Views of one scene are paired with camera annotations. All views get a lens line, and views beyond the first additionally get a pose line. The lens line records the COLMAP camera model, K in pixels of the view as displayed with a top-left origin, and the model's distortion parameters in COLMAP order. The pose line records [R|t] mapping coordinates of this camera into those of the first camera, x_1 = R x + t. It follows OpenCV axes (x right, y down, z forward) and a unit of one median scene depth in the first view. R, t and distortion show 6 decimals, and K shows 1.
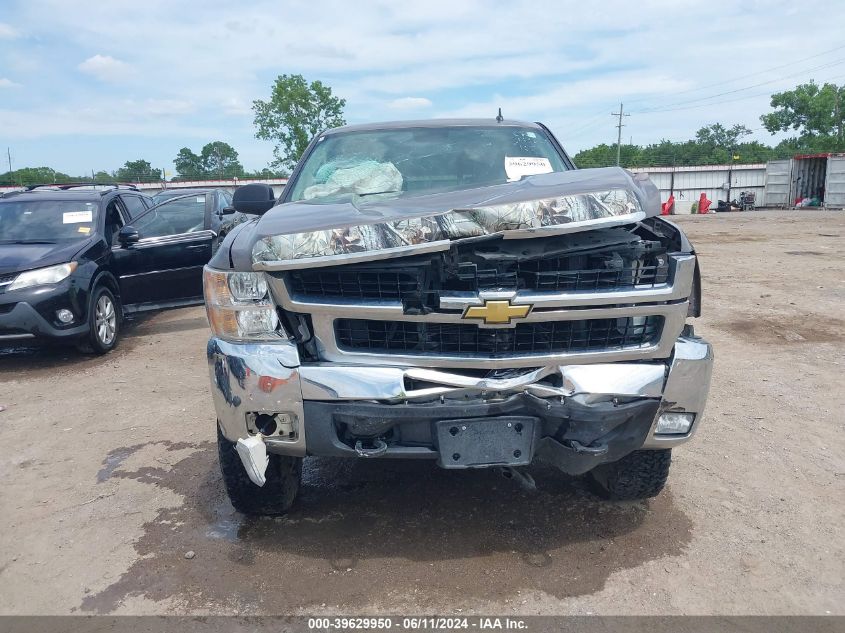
lens RADIAL K [[646.9, 0, 422.5], [0, 646.9, 316.5], [0, 0, 1]] dist [-0.002589, -0.003821]
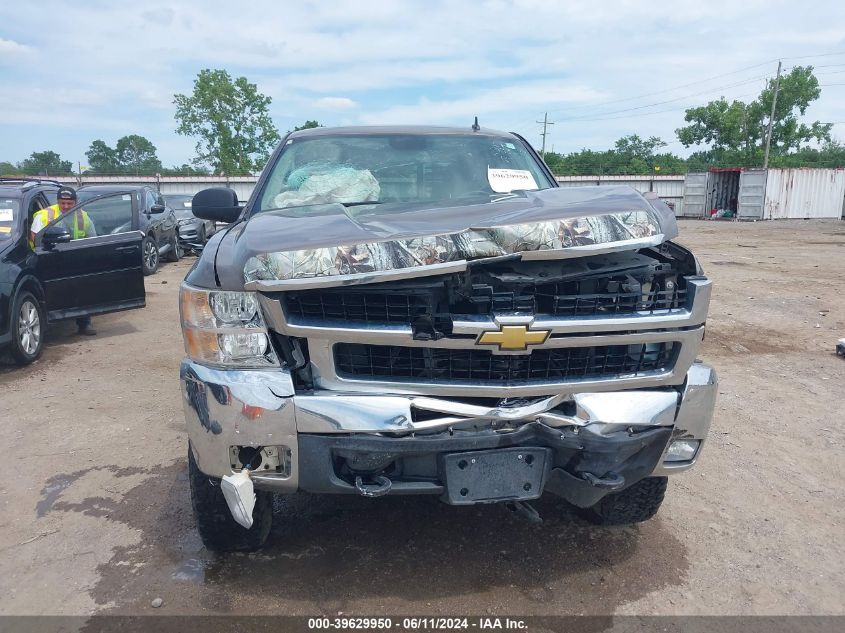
lens RADIAL K [[643.2, 0, 408.5], [0, 643.2, 315.8], [0, 0, 1]] dist [-0.004481, 0.007011]
pose [[0.994451, 0.006176, 0.105016, -0.104240], [-0.006042, 0.999980, -0.001597, -0.028626], [-0.105023, 0.000953, 0.994469, 0.071285]]
